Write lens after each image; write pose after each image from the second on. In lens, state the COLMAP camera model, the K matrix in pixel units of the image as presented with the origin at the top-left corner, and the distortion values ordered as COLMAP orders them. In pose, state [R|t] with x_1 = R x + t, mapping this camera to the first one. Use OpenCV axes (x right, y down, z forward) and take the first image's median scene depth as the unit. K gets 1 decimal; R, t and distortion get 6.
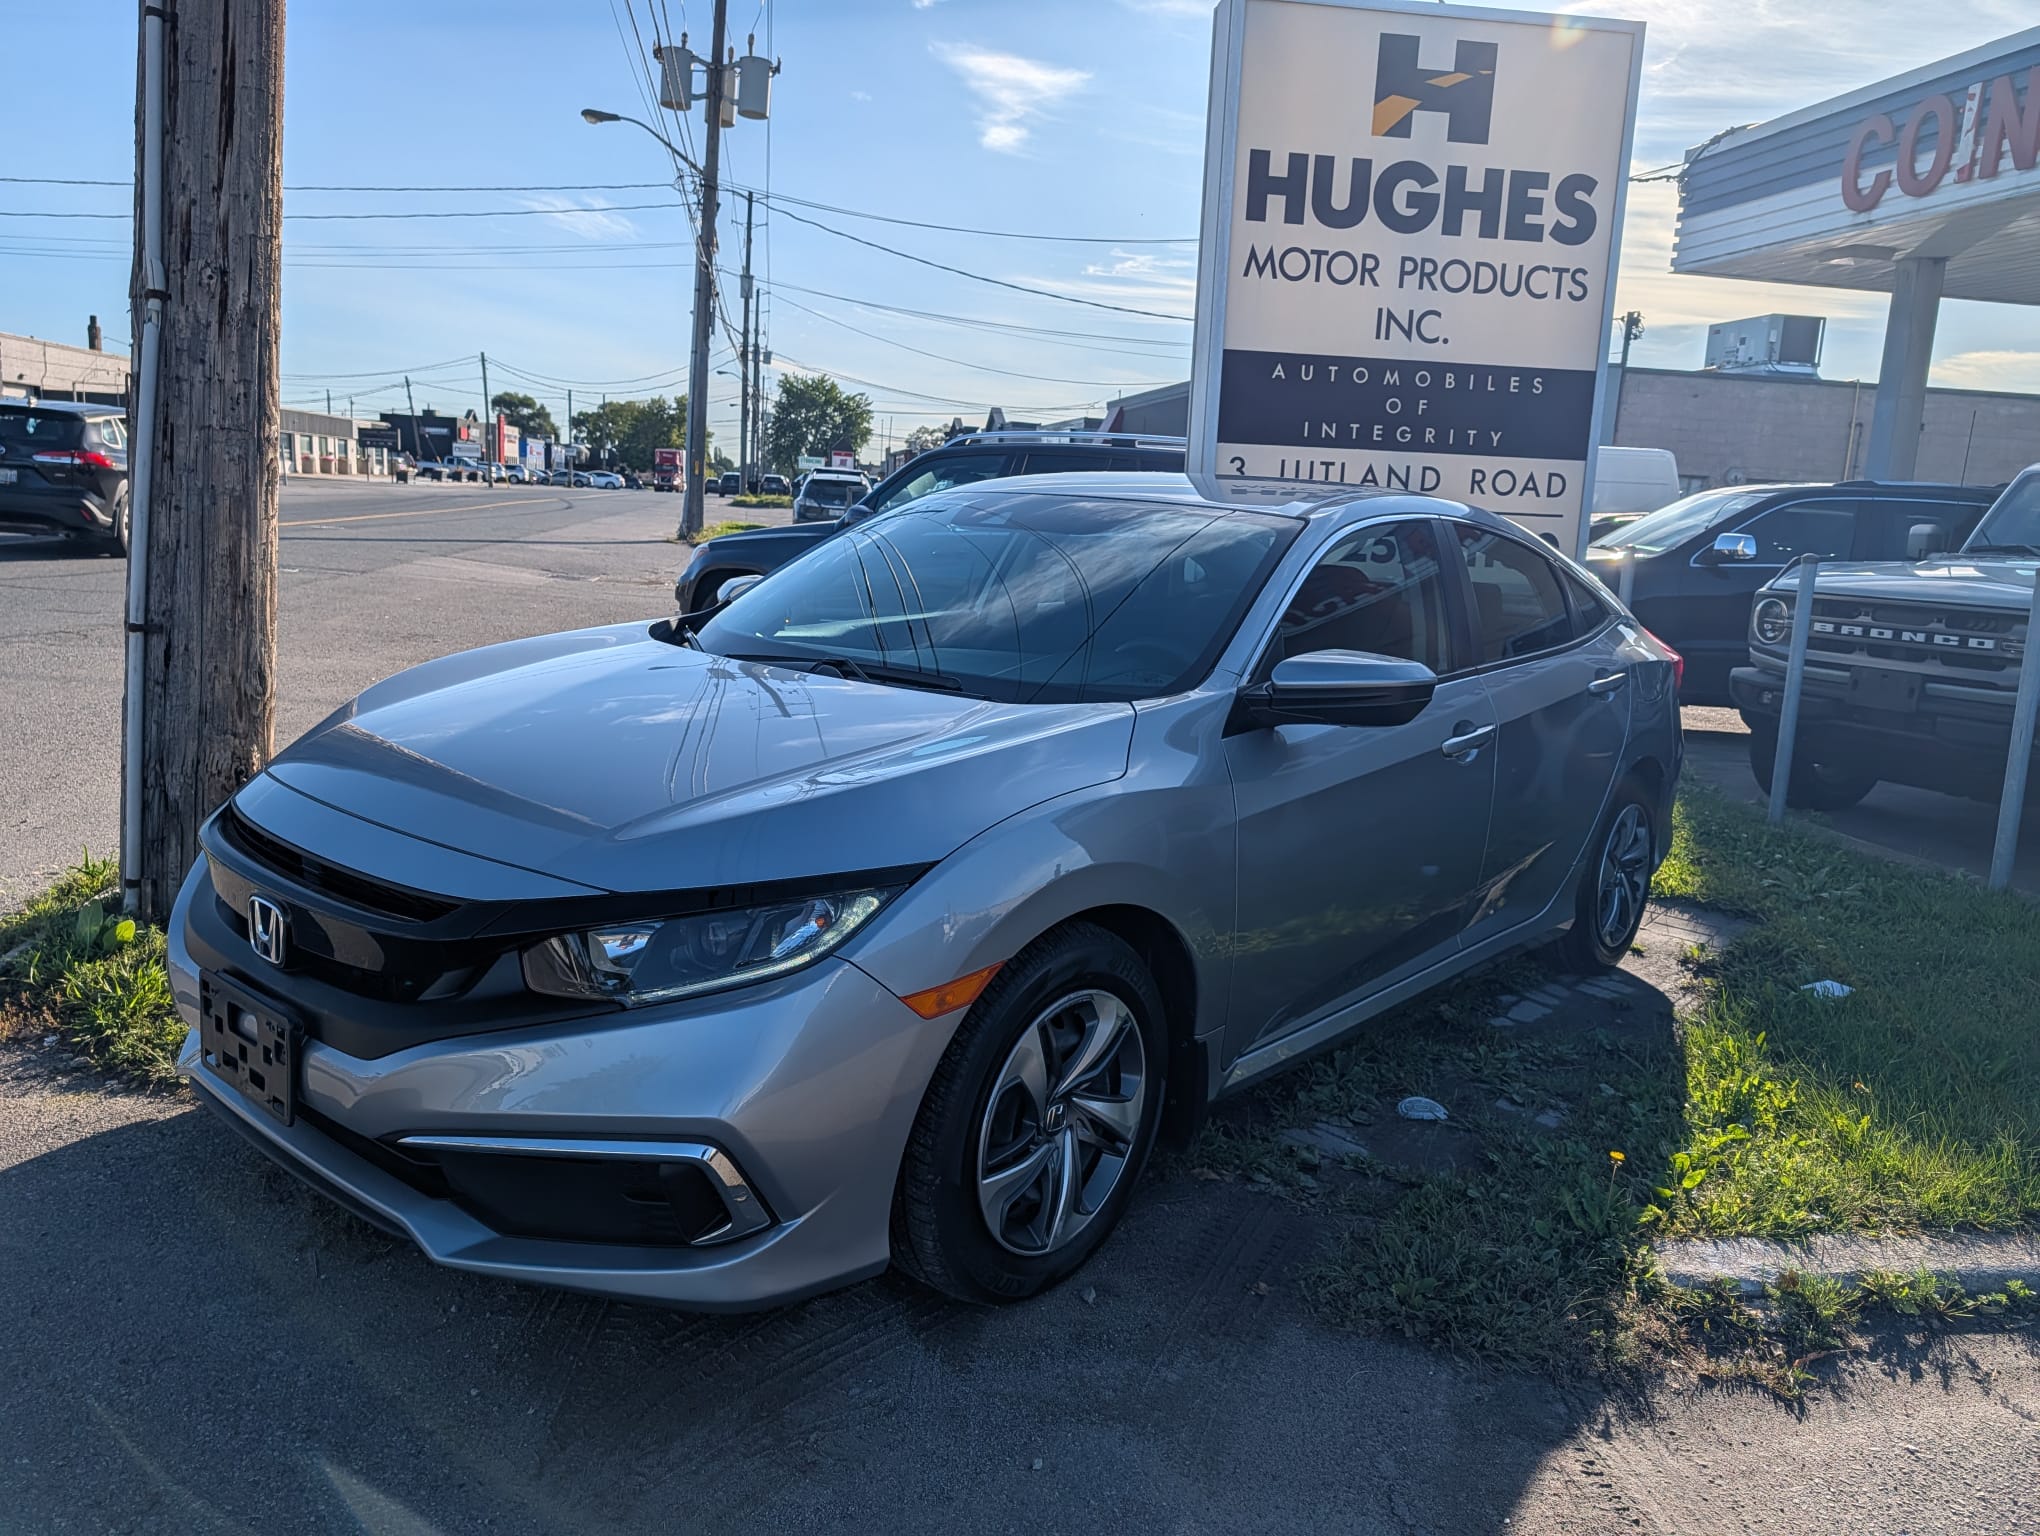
lens RADIAL K [[1444.1, 0, 1004.4], [0, 1444.1, 757.8], [0, 0, 1]] dist [-0.000748, 0.010621]
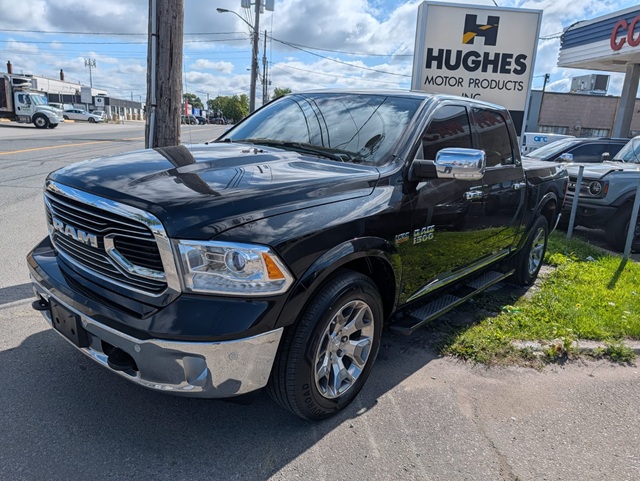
lens RADIAL K [[450.9, 0, 323.7], [0, 450.9, 242.6], [0, 0, 1]] dist [0.005393, -0.000813]
pose [[0.999033, 0.016777, -0.040642, -0.030048], [-0.013890, 0.997428, 0.070311, -0.018563], [0.041717, -0.069679, 0.996697, -0.142589]]
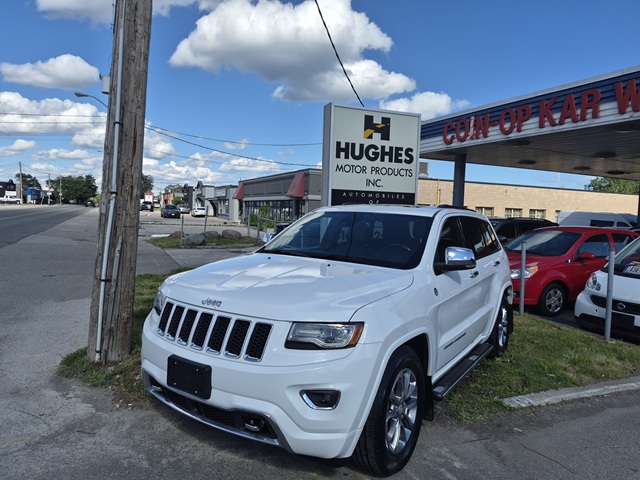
lens RADIAL K [[431.0, 0, 307.6], [0, 431.0, 232.4], [0, 0, 1]] dist [0.082084, -0.091548]
pose [[0.969389, -0.024555, 0.244297, -0.204221], [0.053101, 0.992405, -0.110960, -0.034013], [-0.239717, 0.120536, 0.963331, -0.117835]]
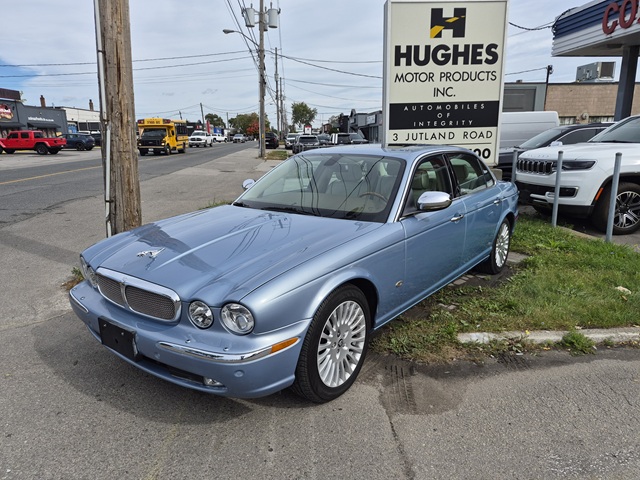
lens RADIAL K [[431.8, 0, 320.0], [0, 431.8, 240.0], [0, 0, 1]] dist [0.048550, -0.036504]
pose [[0.994190, -0.042786, -0.098766, 0.069581], [0.048114, 0.997476, 0.052210, -0.008497], [0.096283, -0.056659, 0.993740, -0.107272]]
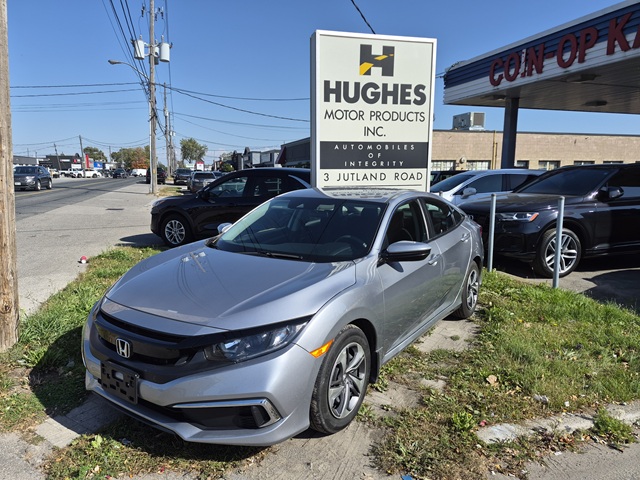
lens RADIAL K [[433.4, 0, 304.1], [0, 433.4, 243.3], [0, 0, 1]] dist [0.075756, -0.069267]
pose [[0.991608, -0.065935, 0.111204, -0.010114], [0.067768, 0.997619, -0.012776, -0.038213], [-0.110097, 0.020205, 0.993715, 0.017881]]
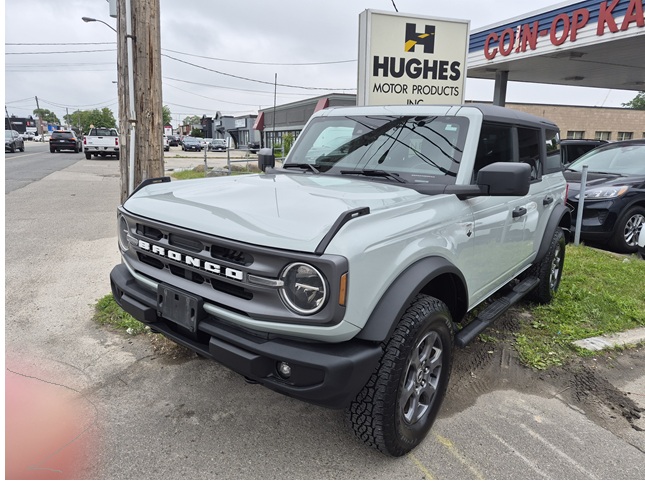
lens RADIAL K [[434.8, 0, 313.3], [0, 434.8, 235.8], [0, 0, 1]] dist [0.046693, -0.043354]
pose [[0.977086, -0.082709, 0.196117, -0.217693], [0.073986, 0.995933, 0.051407, -0.042294], [-0.199572, -0.035719, 0.979232, -0.046837]]
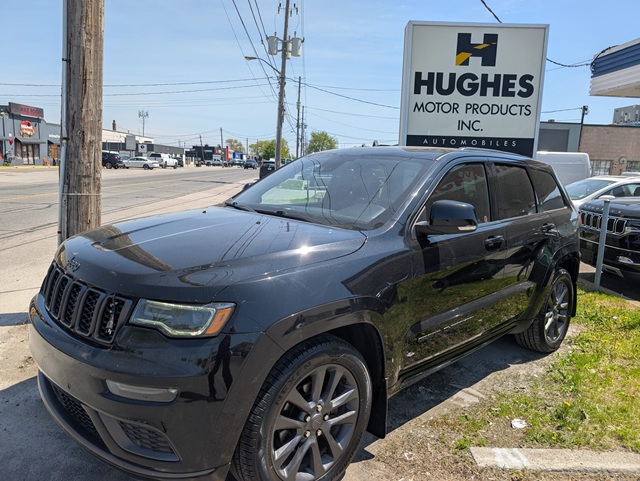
lens RADIAL K [[453.9, 0, 314.9], [0, 453.9, 239.2], [0, 0, 1]] dist [-0.000057, 0.006614]
pose [[0.989847, 0.006511, -0.141989, 0.093351], [-0.009912, 0.999680, -0.023258, -0.030890], [0.141792, 0.024429, 0.989595, 0.000568]]
